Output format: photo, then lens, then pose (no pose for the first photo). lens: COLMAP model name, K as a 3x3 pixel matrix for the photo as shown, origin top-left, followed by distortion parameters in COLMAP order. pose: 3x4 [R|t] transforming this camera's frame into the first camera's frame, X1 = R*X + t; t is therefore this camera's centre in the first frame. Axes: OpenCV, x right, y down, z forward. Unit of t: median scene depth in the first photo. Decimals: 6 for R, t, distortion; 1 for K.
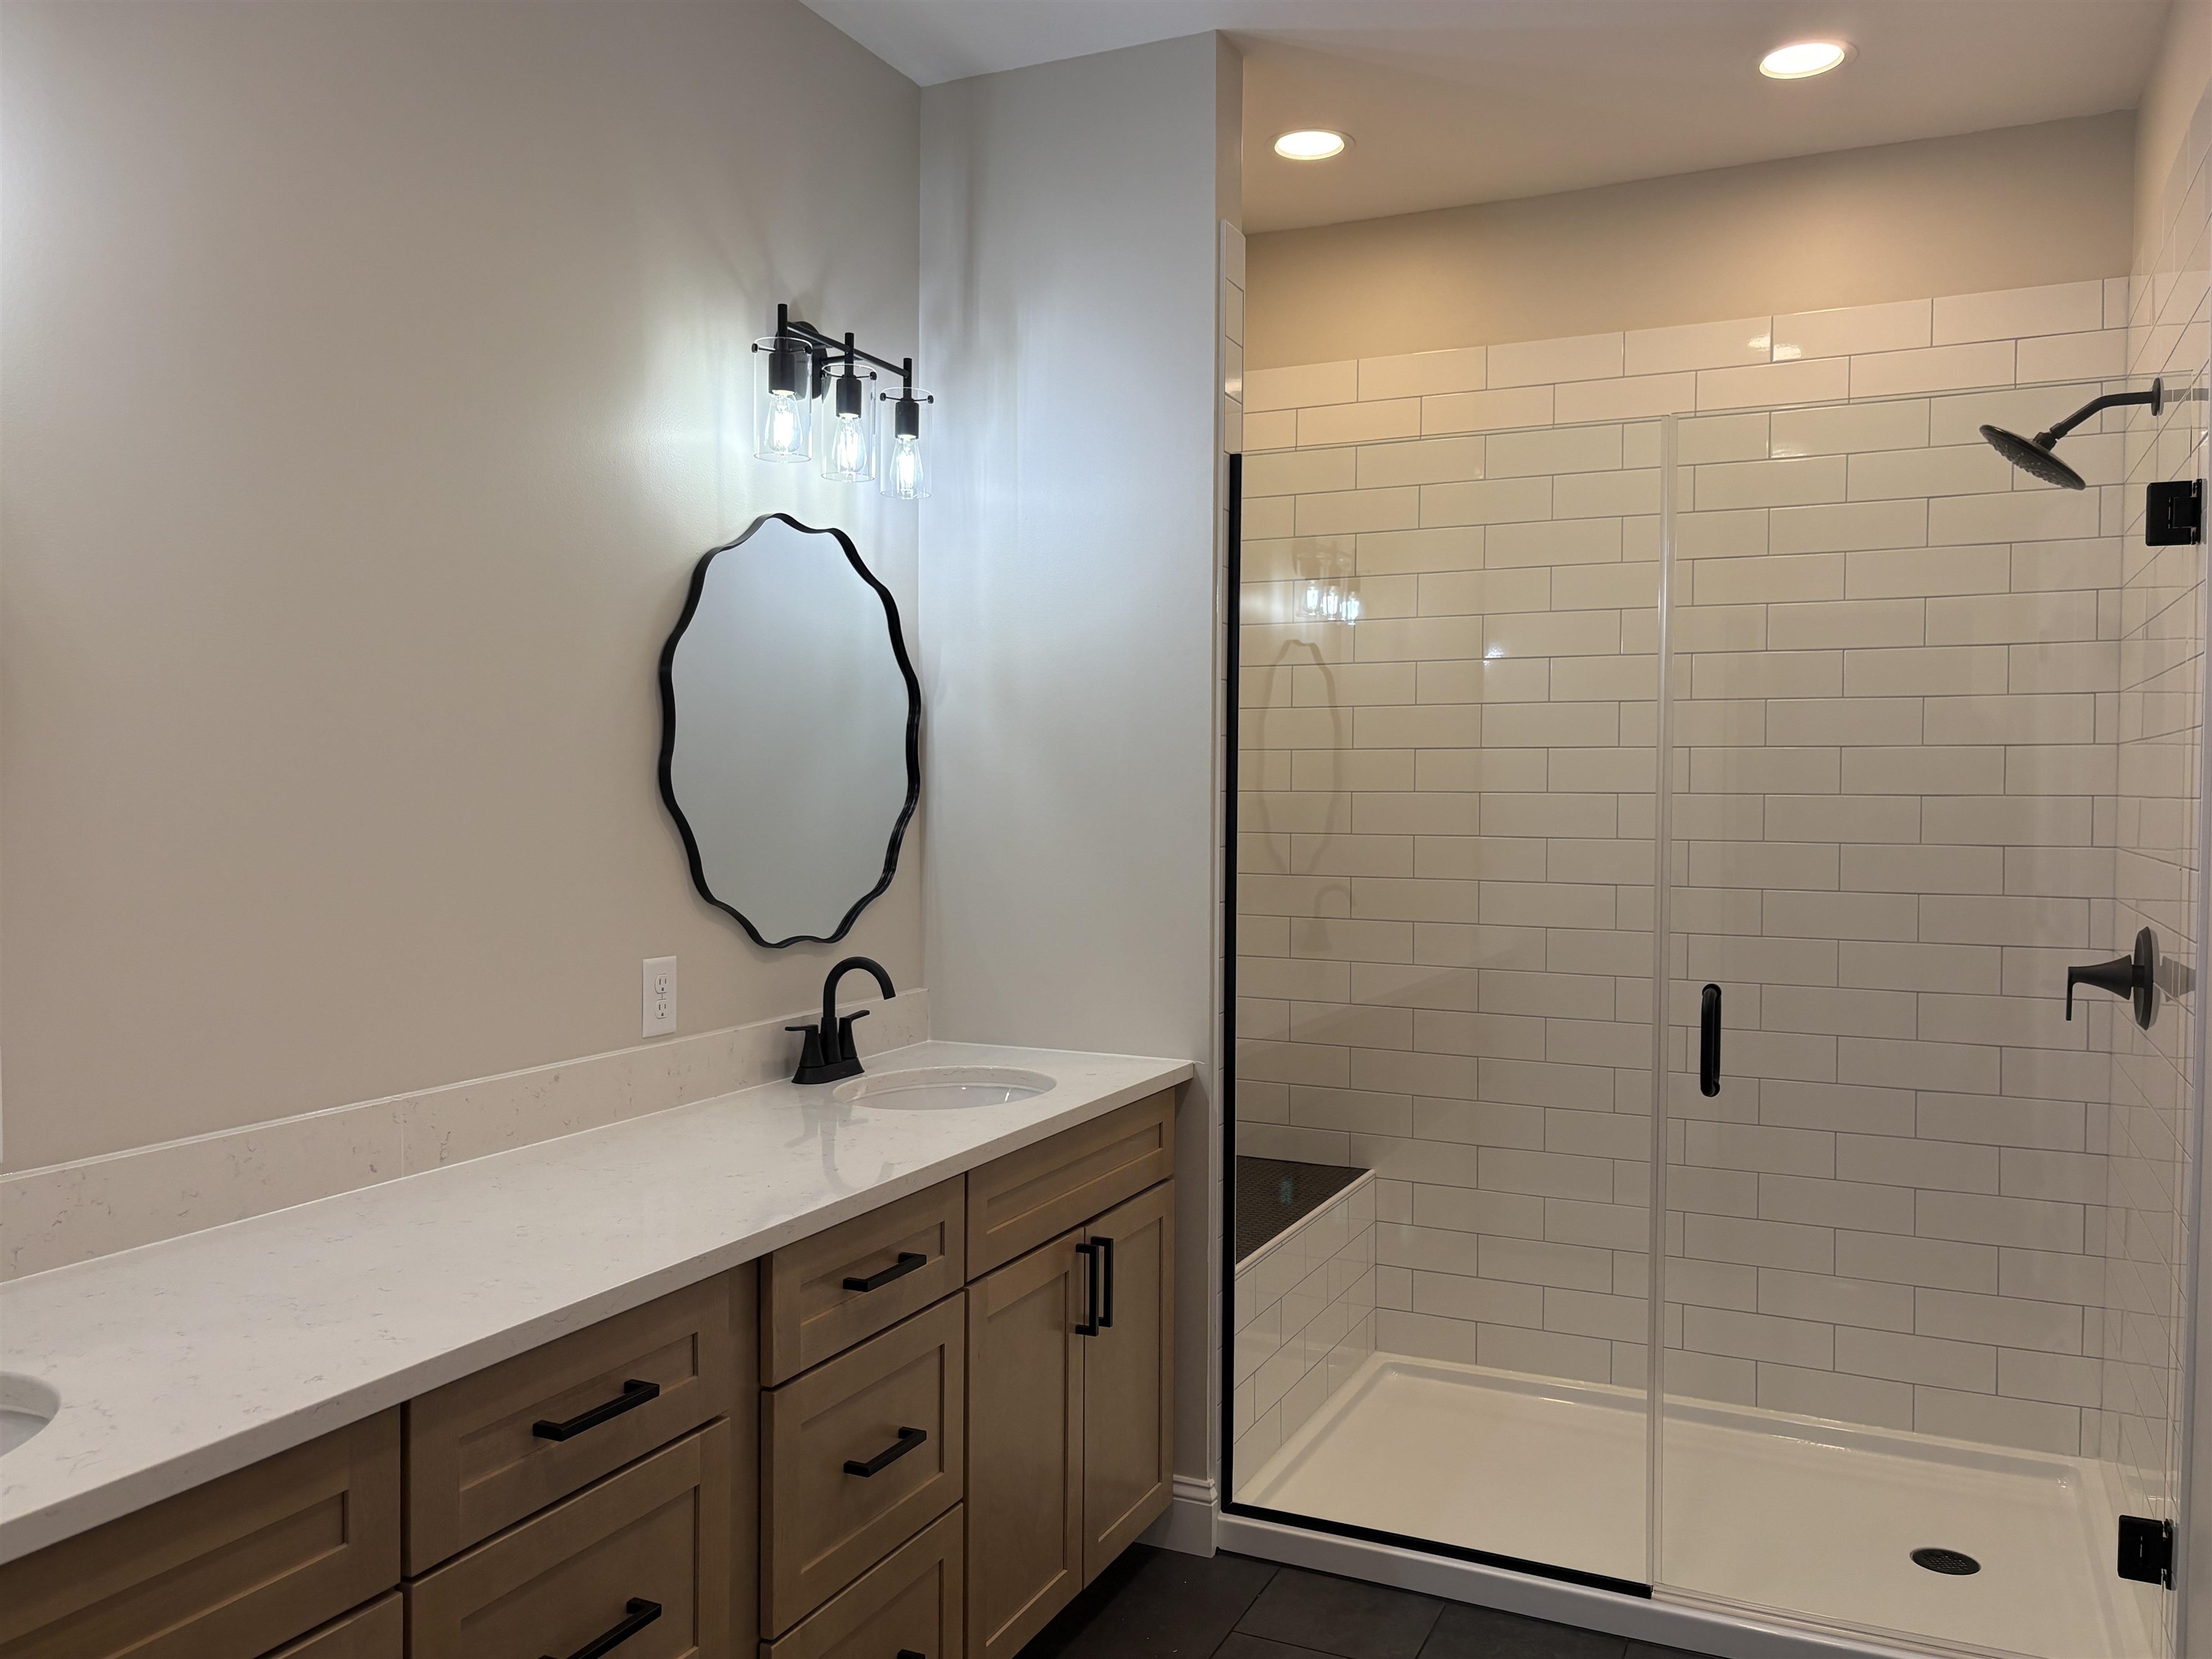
lens RADIAL K [[1691.0, 0, 1103.5], [0, 1691.0, 827.1], [0, 0, 1]] dist [0.054595, -0.083701]
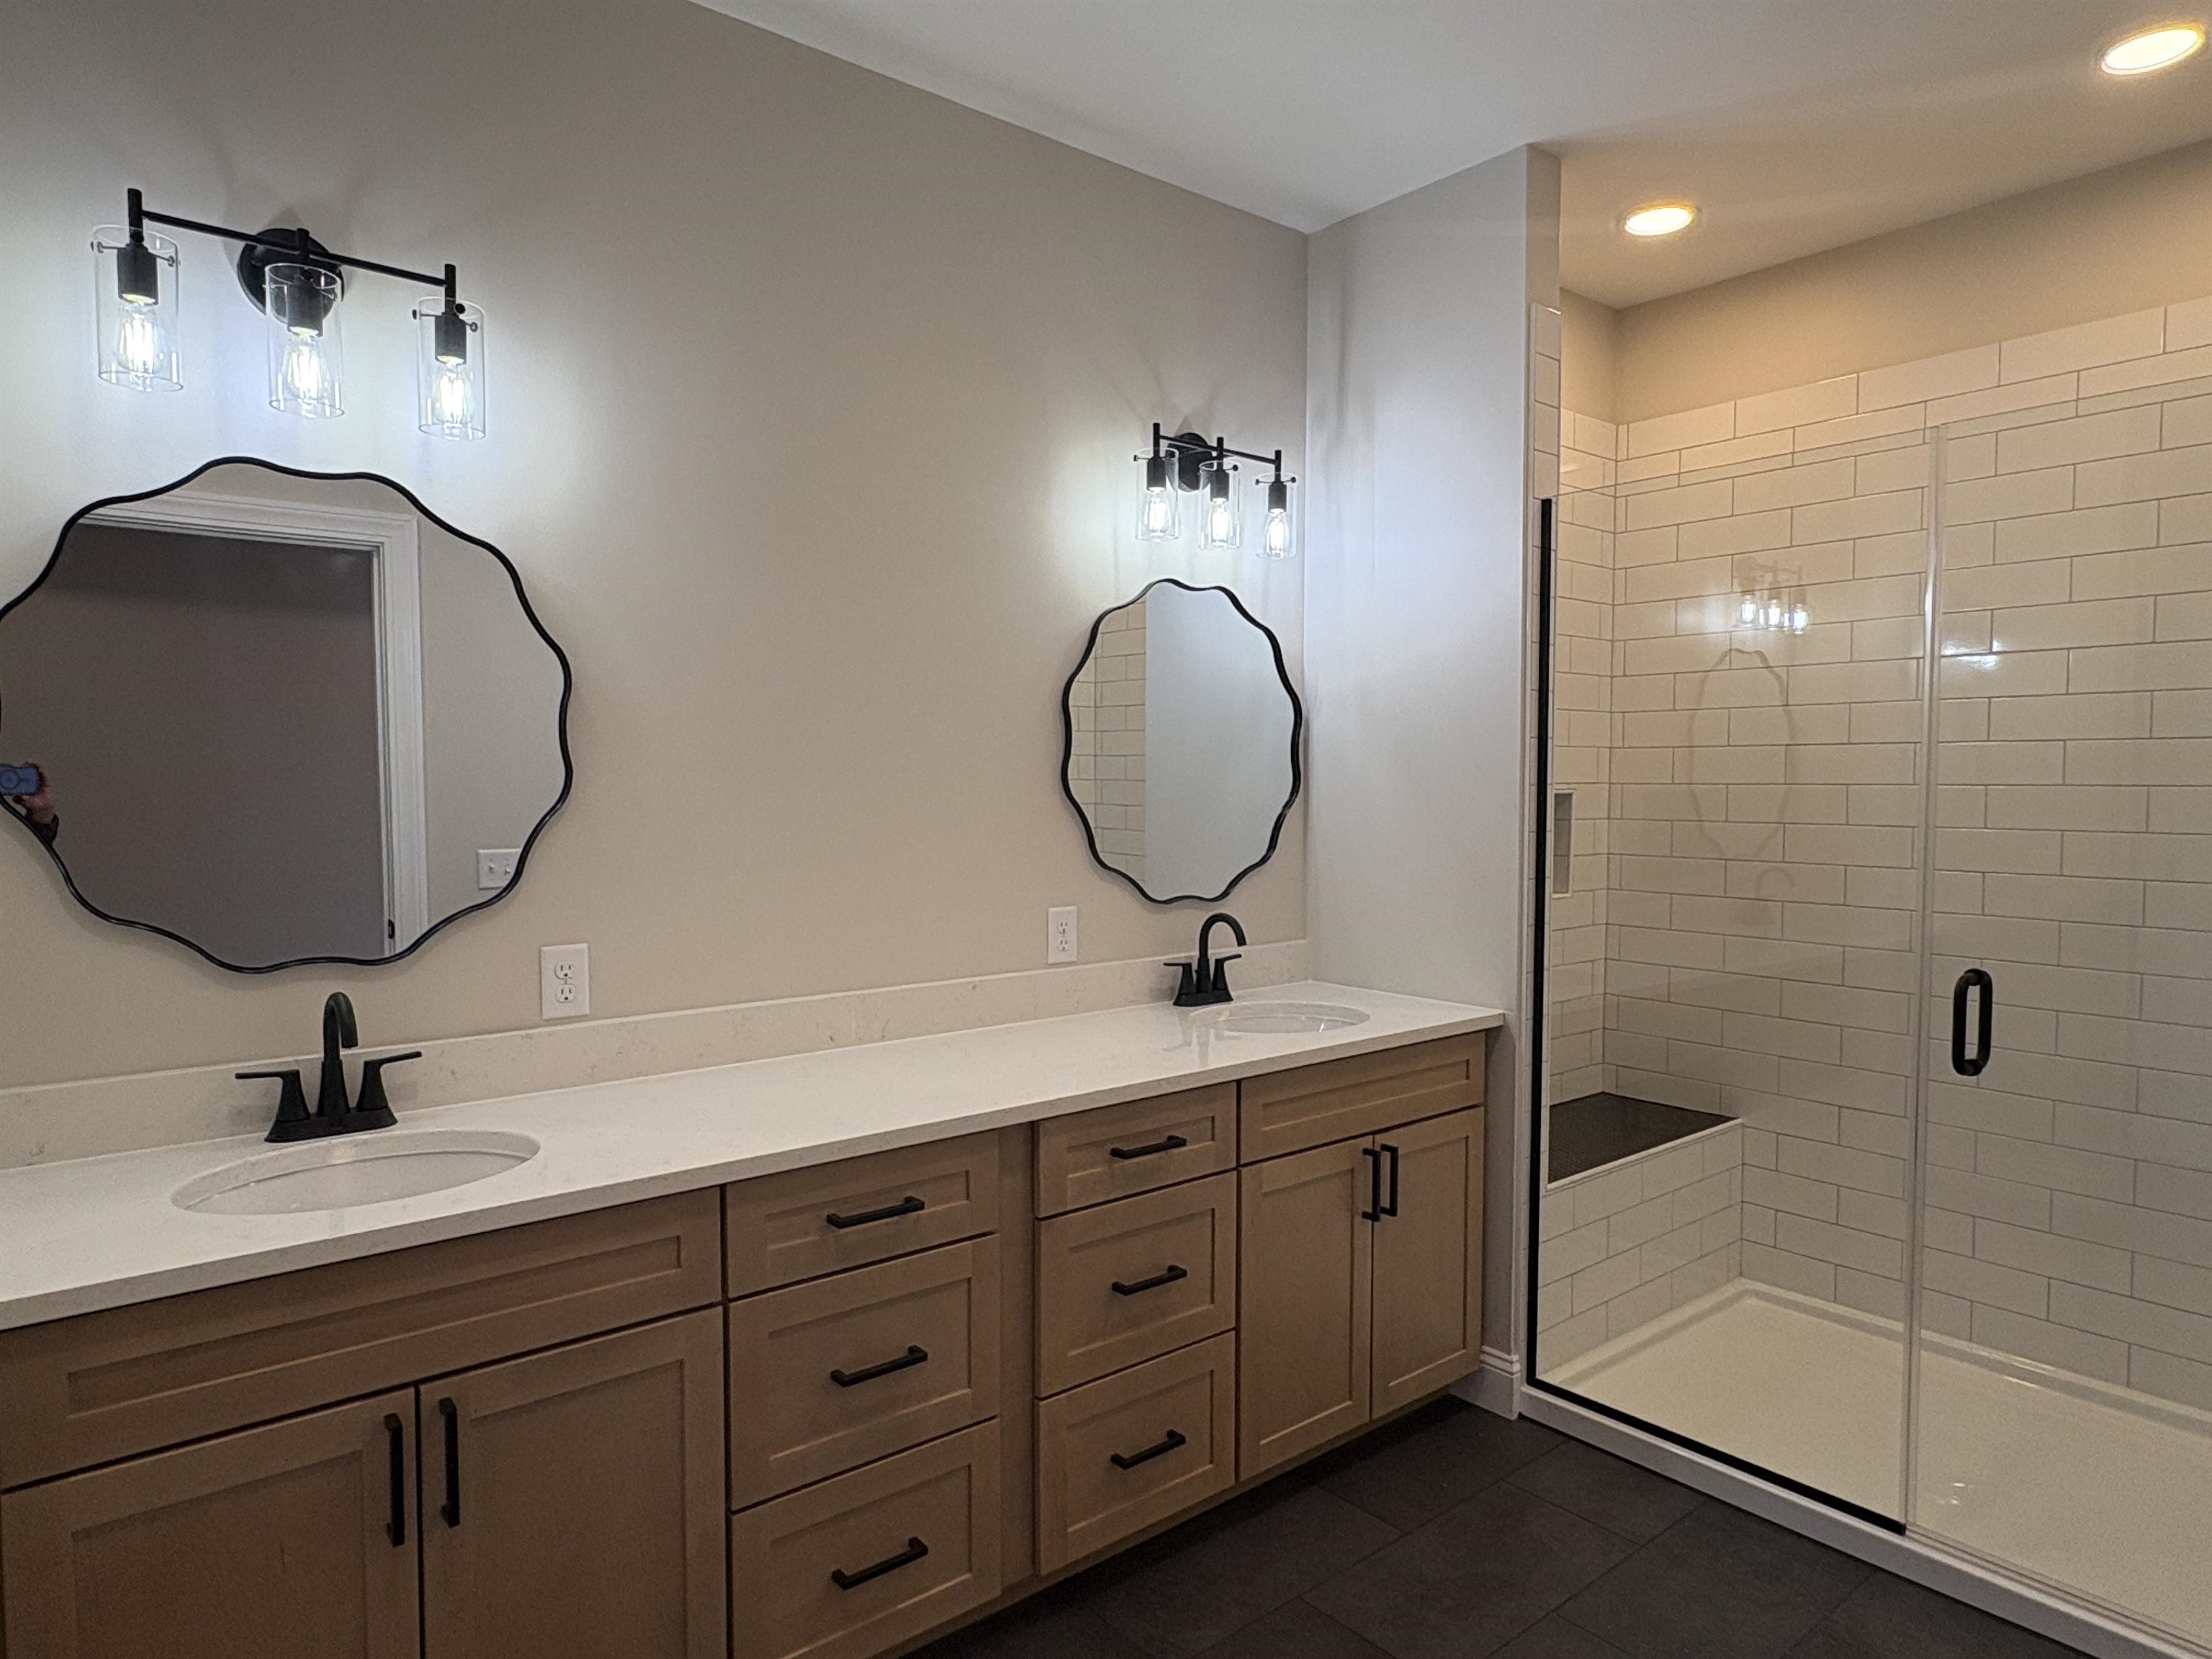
lens RADIAL K [[1321.4, 0, 1098.0], [0, 1321.4, 834.7], [0, 0, 1]] dist [-0.003805, 0.005287]
pose [[0.902185, 0.012164, -0.431178, 0.213152], [-0.004420, 0.999811, 0.018957, -0.003015], [0.431326, -0.015196, 0.902068, 0.036249]]
